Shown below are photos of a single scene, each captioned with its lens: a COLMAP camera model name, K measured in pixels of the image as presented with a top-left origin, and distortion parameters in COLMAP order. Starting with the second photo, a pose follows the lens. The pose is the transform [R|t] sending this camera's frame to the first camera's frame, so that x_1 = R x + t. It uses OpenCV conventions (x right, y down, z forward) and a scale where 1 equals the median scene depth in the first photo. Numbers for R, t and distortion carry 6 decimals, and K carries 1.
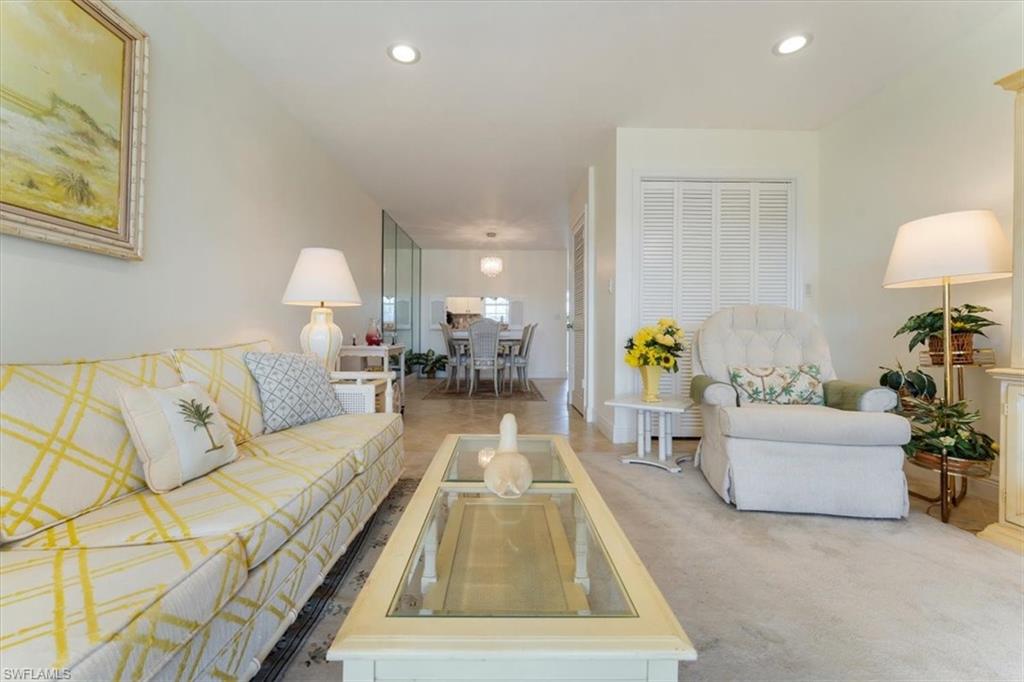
lens RADIAL K [[418.9, 0, 506.0], [0, 418.9, 336.0], [0, 0, 1]] dist [0.001989, 0.000650]
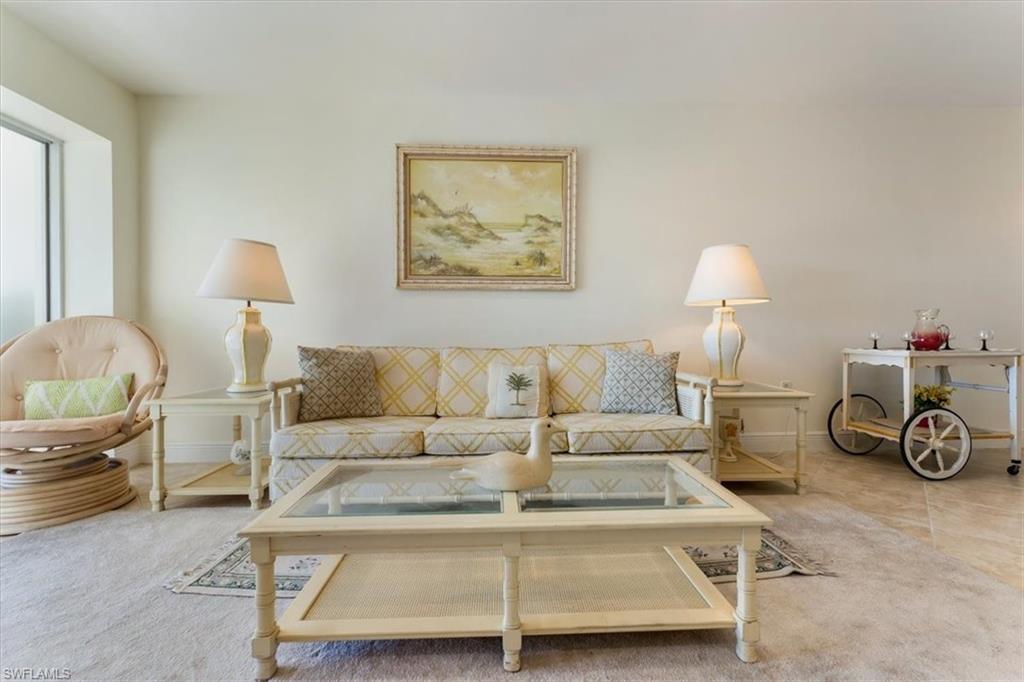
lens RADIAL K [[418.9, 0, 507.0], [0, 418.9, 339.5], [0, 0, 1]] dist [0.001989, 0.000650]
pose [[0.016191, 0.004801, -0.999857, 0.825919], [0.000772, 0.999988, 0.004814, 0.003515], [0.999869, -0.000850, 0.016187, 0.802097]]
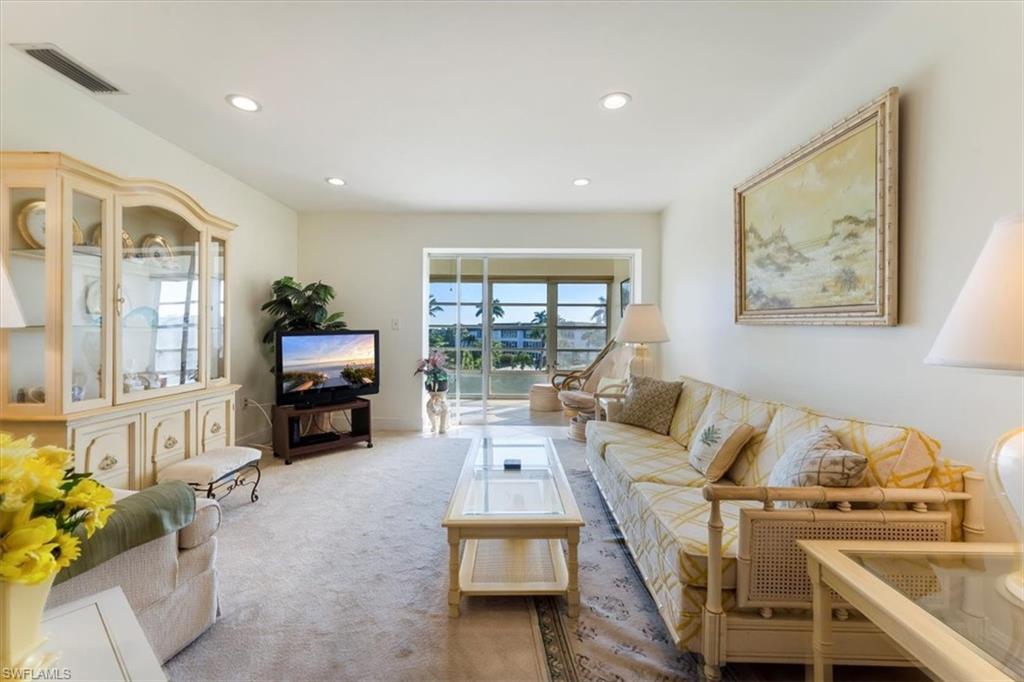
lens RADIAL K [[418.9, 0, 509.4], [0, 418.9, 332.9], [0, 0, 1]] dist [0.001989, 0.000650]
pose [[-0.999890, -0.014202, 0.004286, 0.003988], [-0.014141, 0.999802, 0.013990, -0.184306], [-0.004484, 0.013928, -0.999893, 2.215330]]
